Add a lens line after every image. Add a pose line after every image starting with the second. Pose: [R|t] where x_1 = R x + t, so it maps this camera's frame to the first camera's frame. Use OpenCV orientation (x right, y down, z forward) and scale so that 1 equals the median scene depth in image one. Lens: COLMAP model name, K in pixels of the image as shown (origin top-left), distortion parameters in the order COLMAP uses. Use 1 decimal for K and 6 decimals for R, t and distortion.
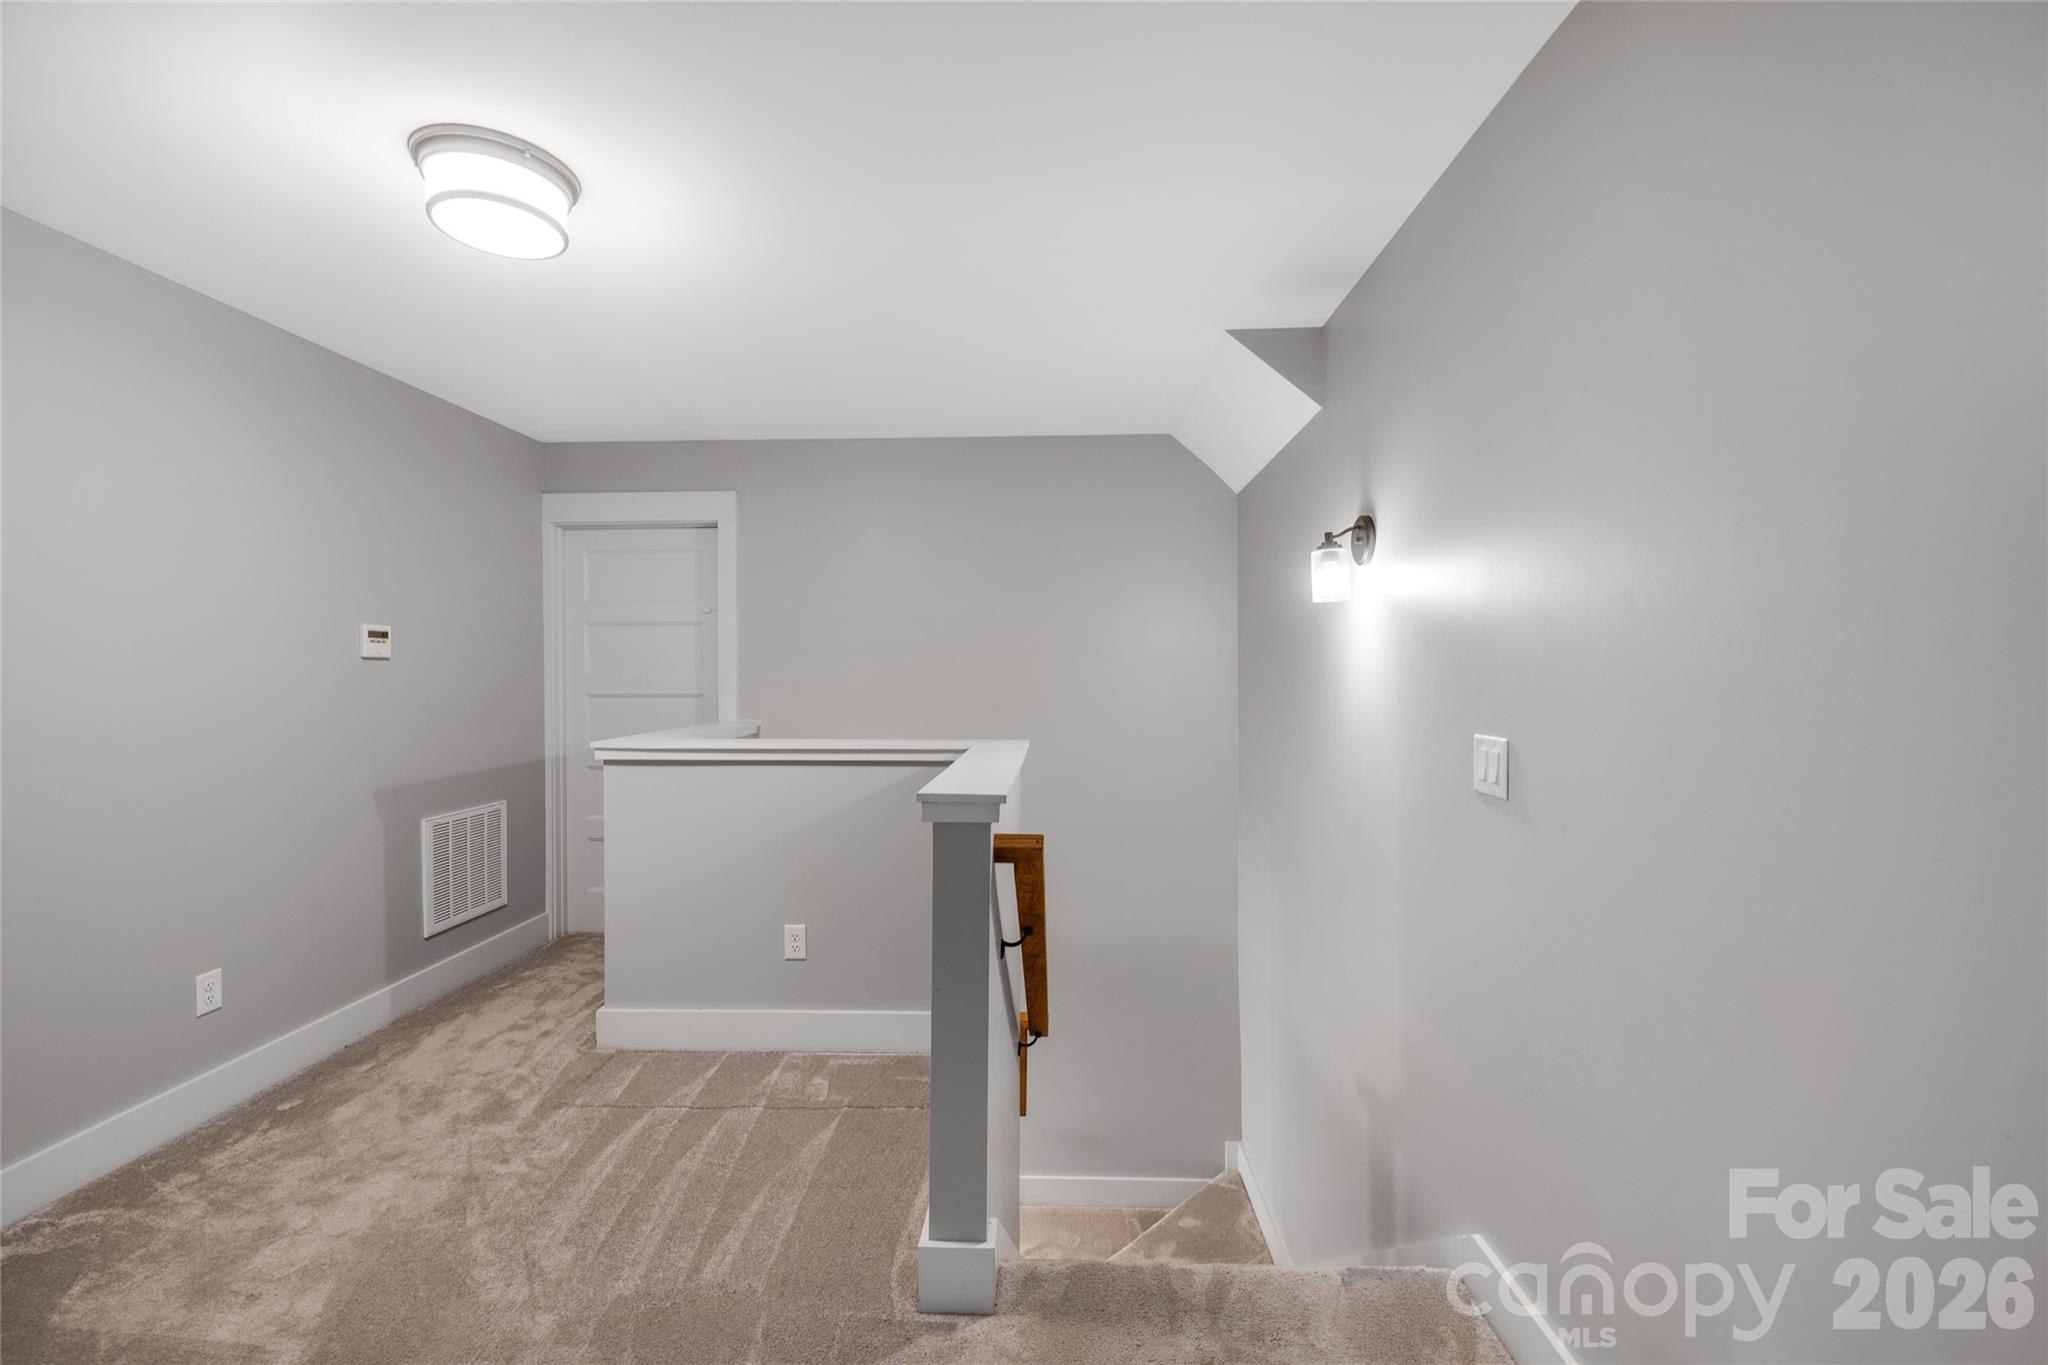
lens RADIAL K [[836.5, 0, 1029.5], [0, 836.5, 664.8], [0, 0, 1]] dist [0.019041, -0.011784]
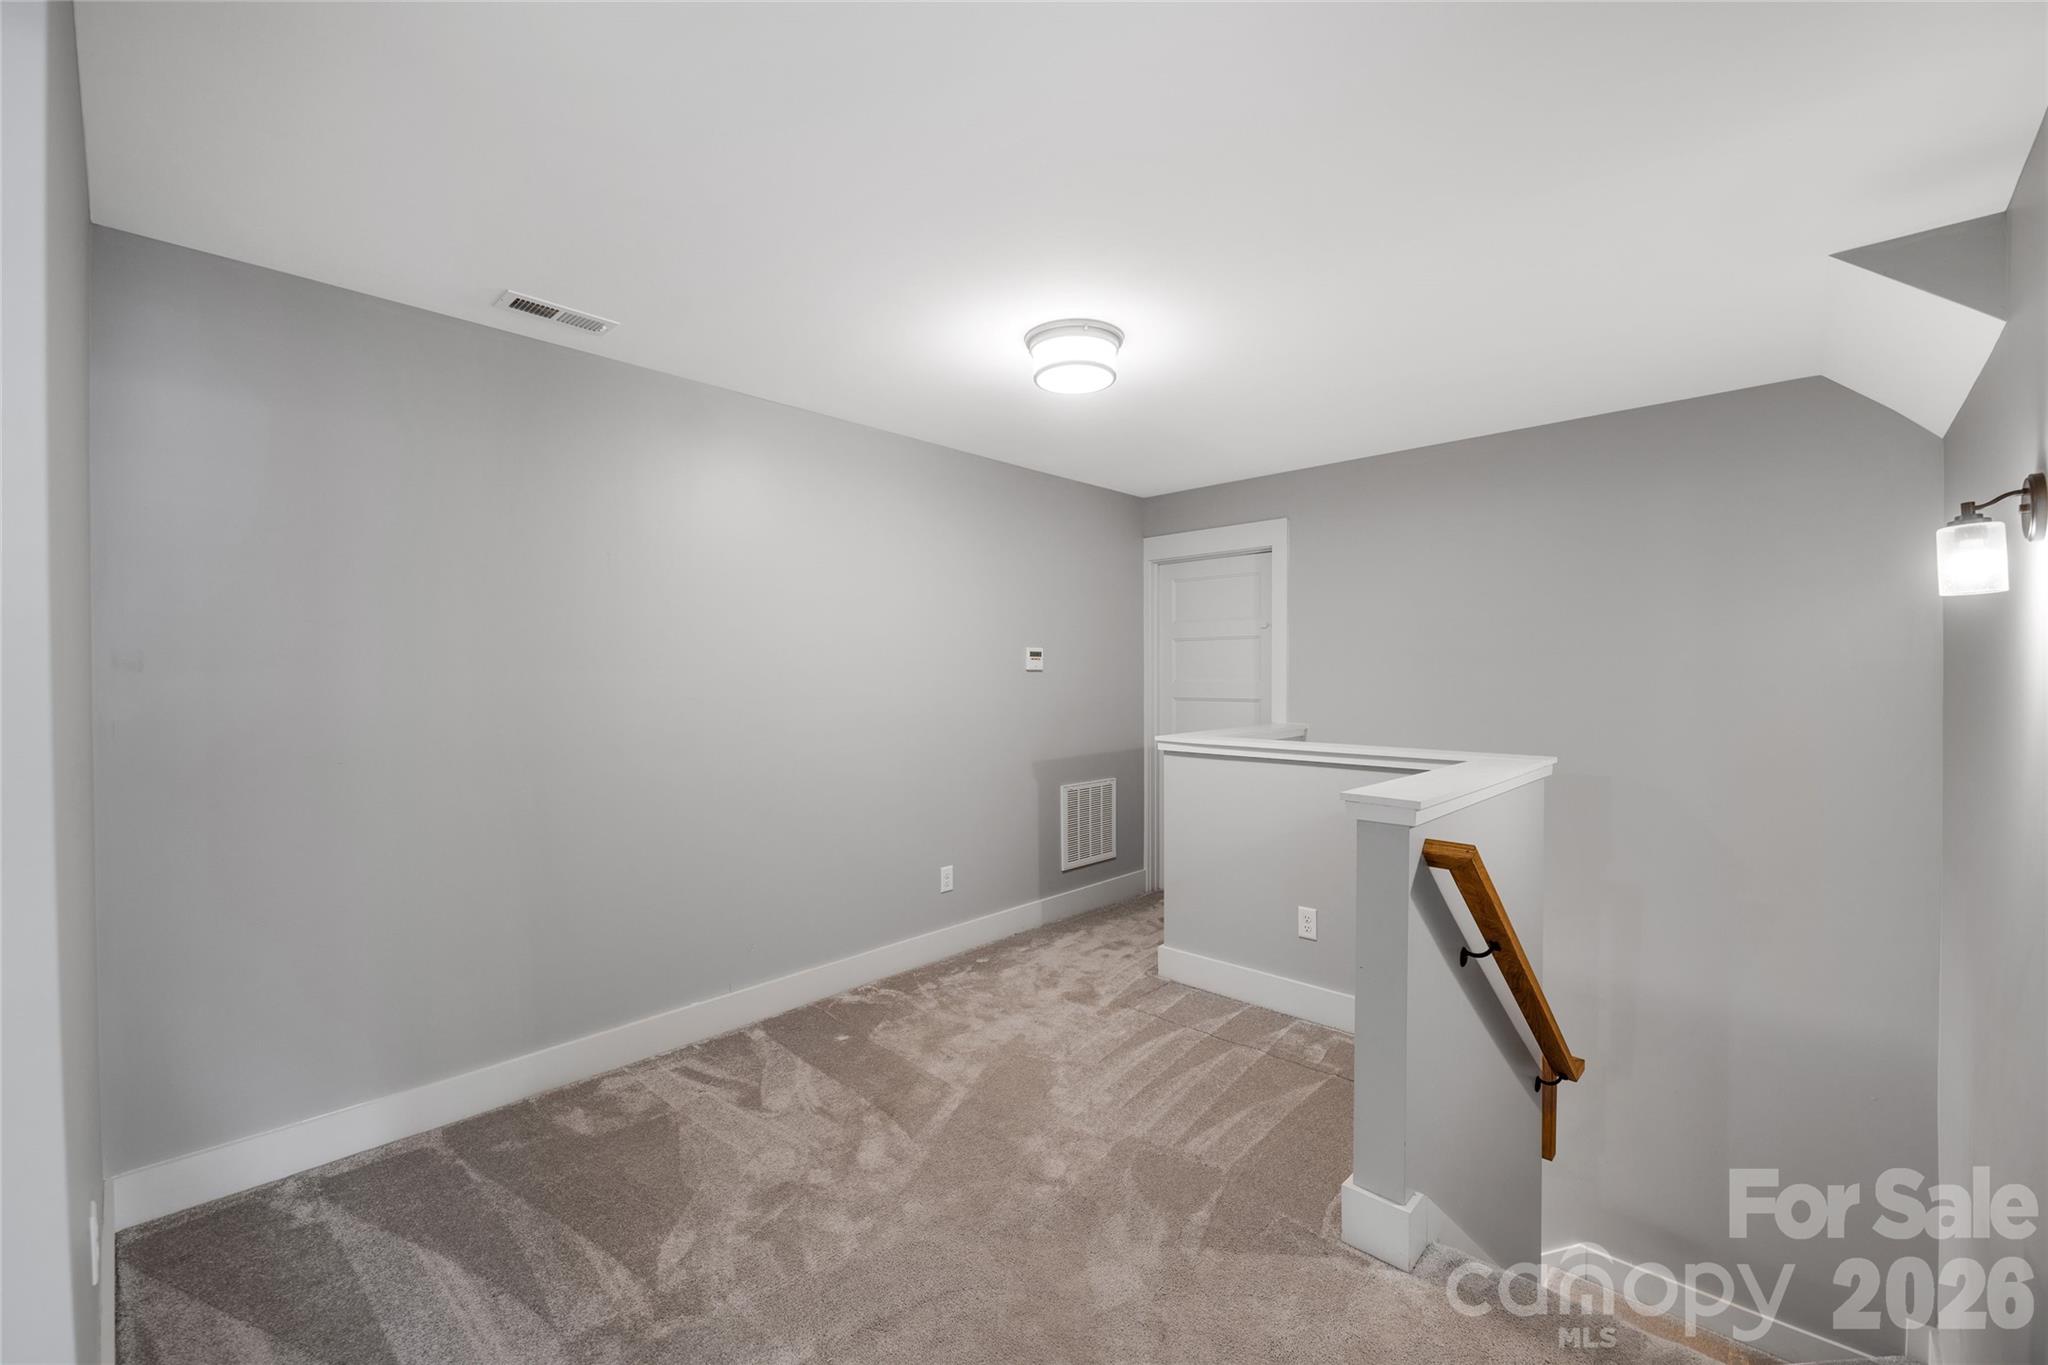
lens RADIAL K [[843.5, 0, 1017.8], [0, 843.5, 644.8], [0, 0, 1]] dist [-0.000270, -0.000023]
pose [[0.740542, -0.023262, -0.671607, 0.231797], [0.005732, 0.999583, -0.028301, -0.014681], [0.671986, 0.017108, 0.740367, -0.119851]]
